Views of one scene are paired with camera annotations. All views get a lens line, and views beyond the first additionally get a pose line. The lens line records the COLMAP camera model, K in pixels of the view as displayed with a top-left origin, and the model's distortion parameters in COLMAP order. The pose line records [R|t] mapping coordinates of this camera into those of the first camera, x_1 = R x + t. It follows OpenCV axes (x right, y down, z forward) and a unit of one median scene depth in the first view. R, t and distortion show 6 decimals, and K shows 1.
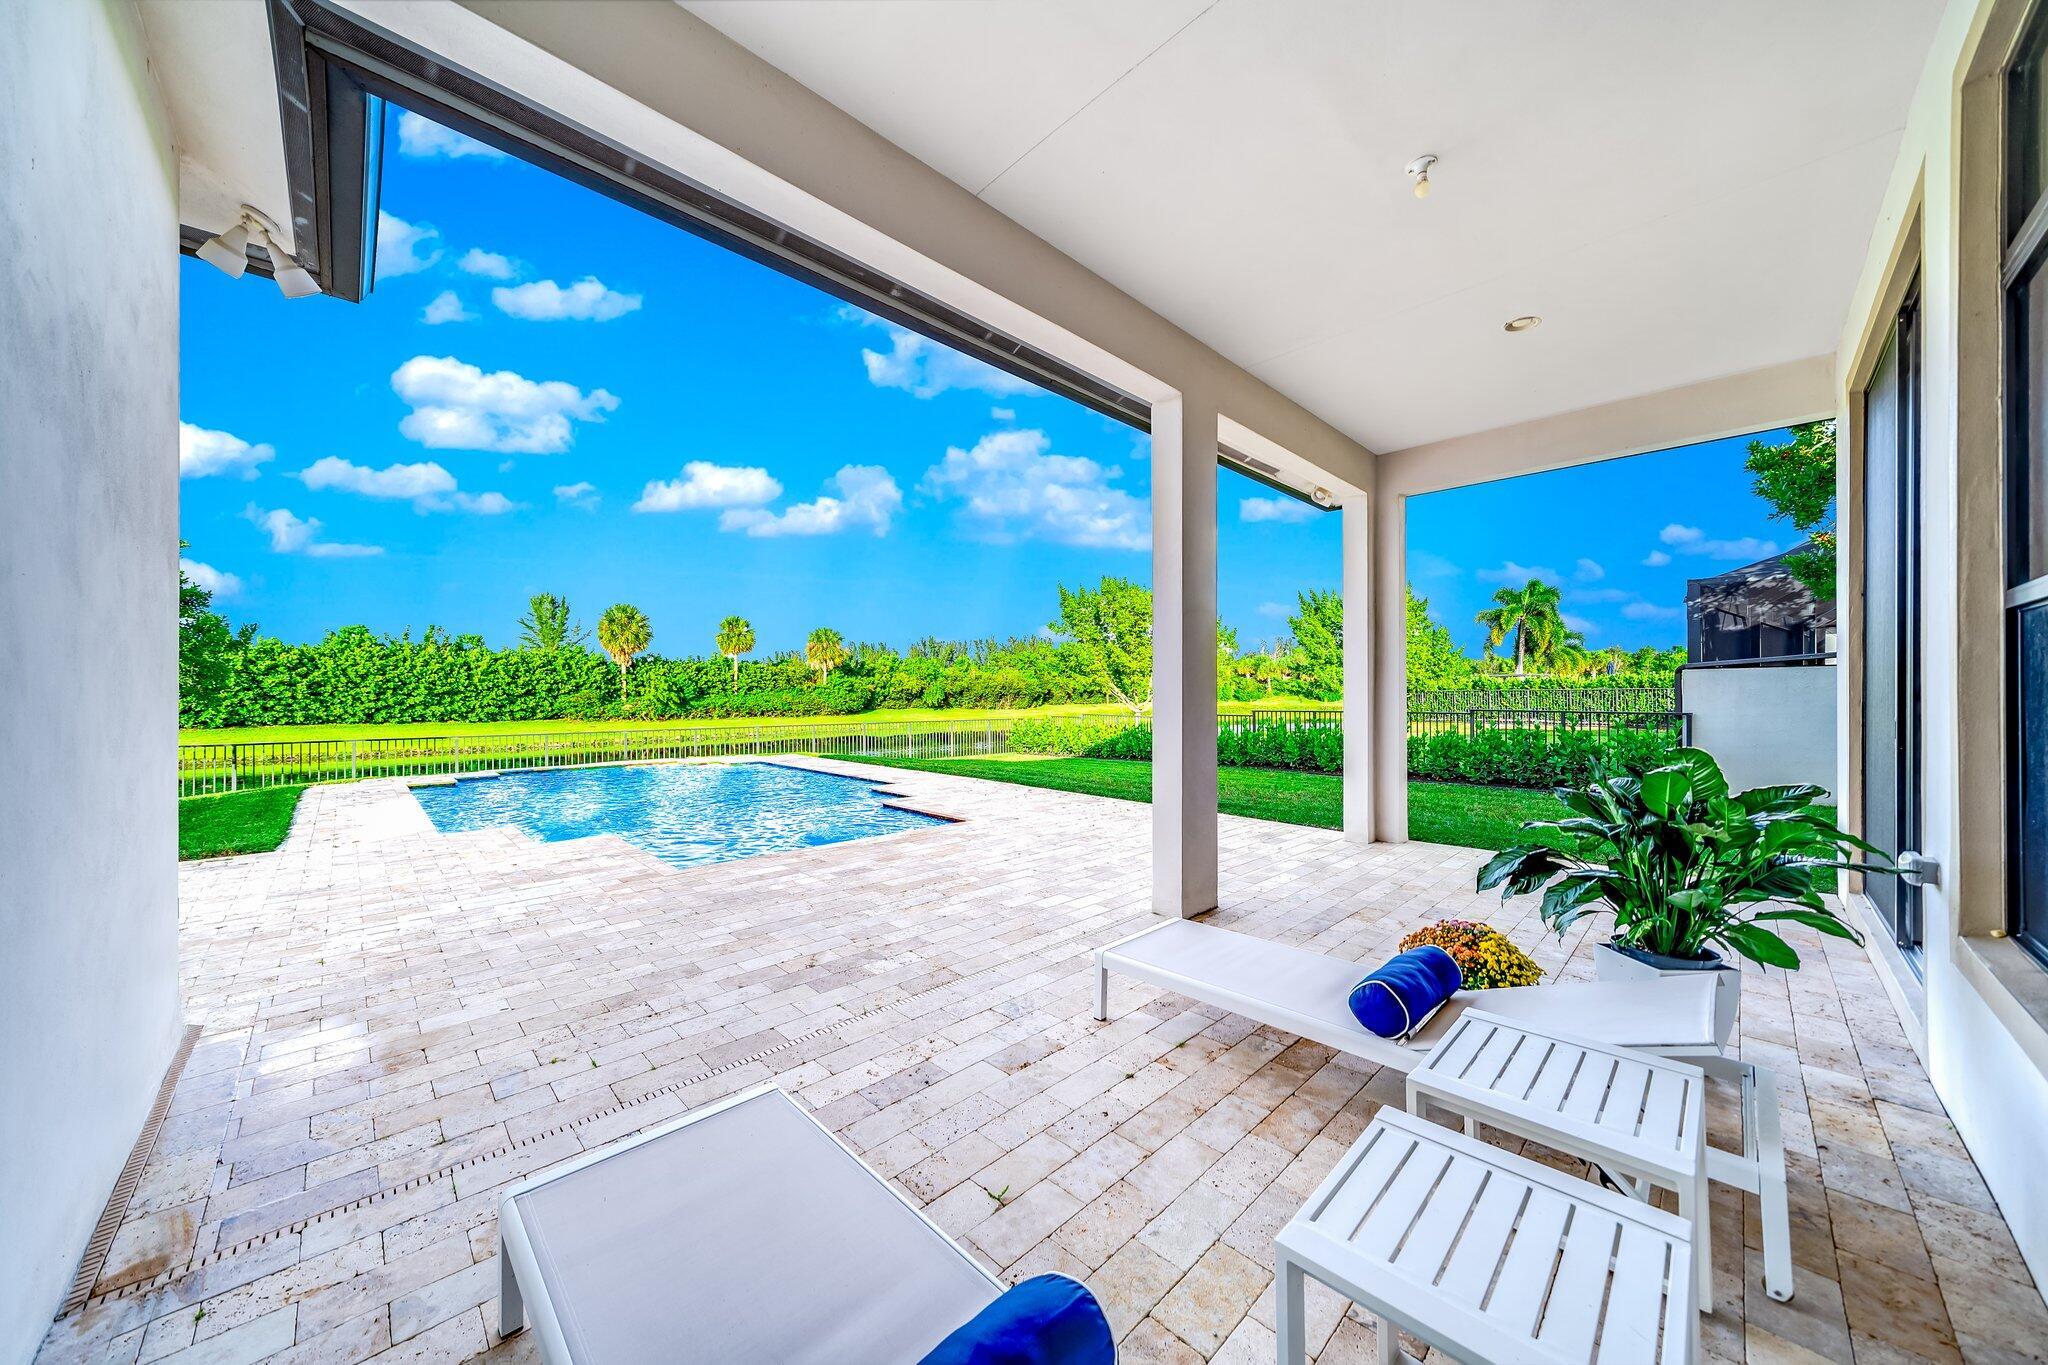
lens RADIAL K [[717.7, 0, 1042.9], [0, 717.7, 702.3], [0, 0, 1]] dist [-0.009939, 0.000220]
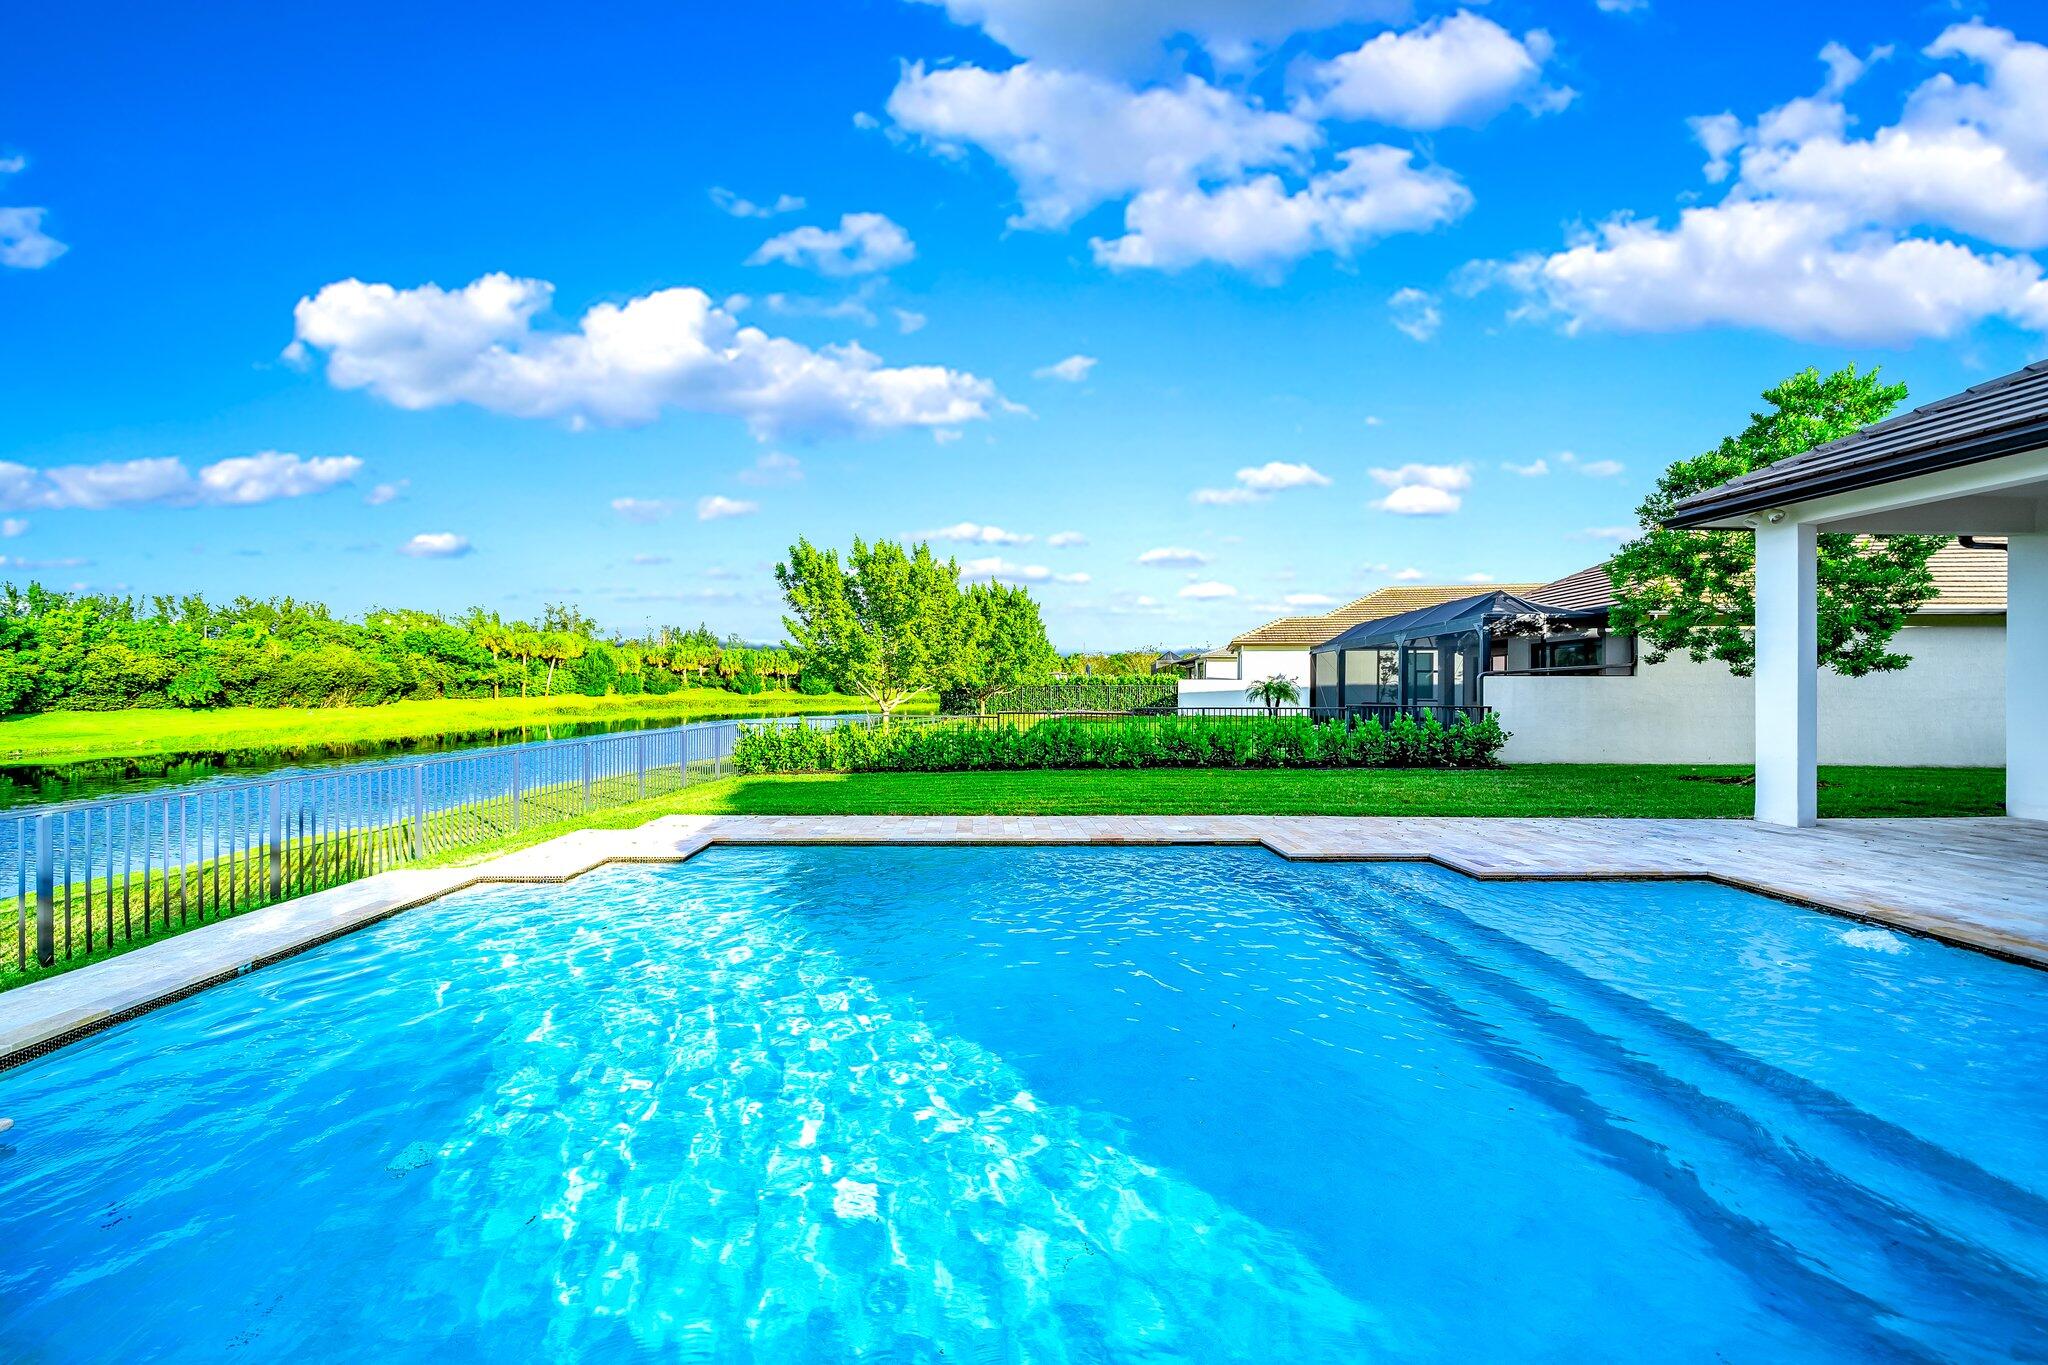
lens RADIAL K [[717.7, 0, 1042.5], [0, 717.7, 682.8], [0, 0, 1]] dist [-0.009939, 0.000220]
pose [[0.700284, -0.008018, 0.713819, -0.320363], [0.022570, 0.999686, -0.010913, 0.038779], [-0.713507, 0.023754, 0.700245, 0.427748]]
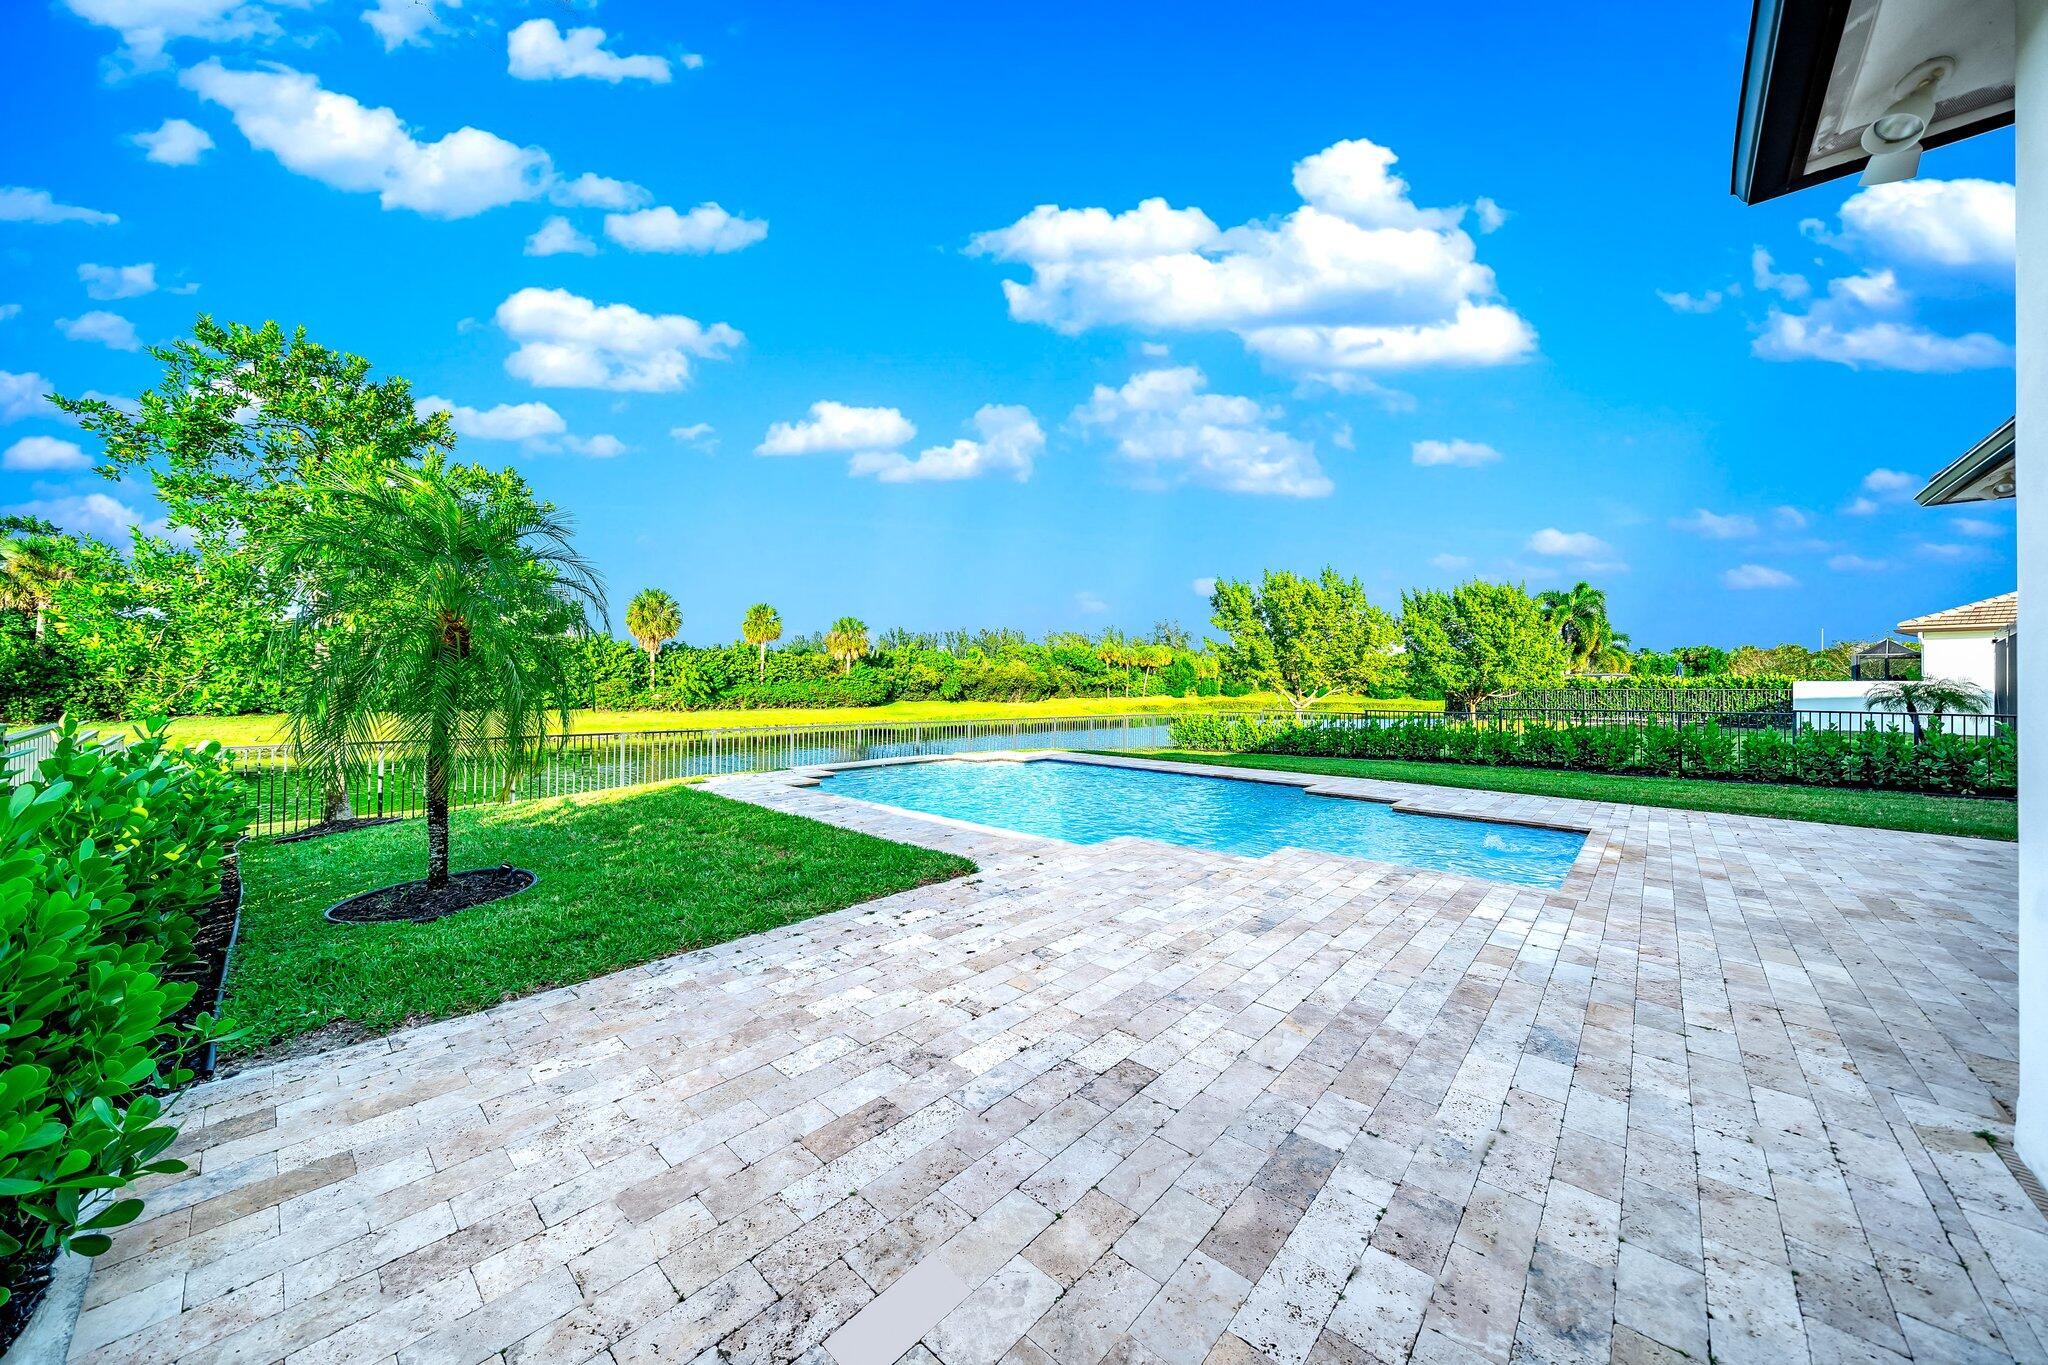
lens RADIAL K [[717.7, 0, 1018.4], [0, 717.7, 683.6], [0, 0, 1]] dist [-0.009939, 0.000220]
pose [[0.999978, -0.006374, -0.002054, -0.231451], [0.006314, 0.999592, -0.027872, 0.051093], [0.002231, 0.027858, 0.999609, 0.090652]]
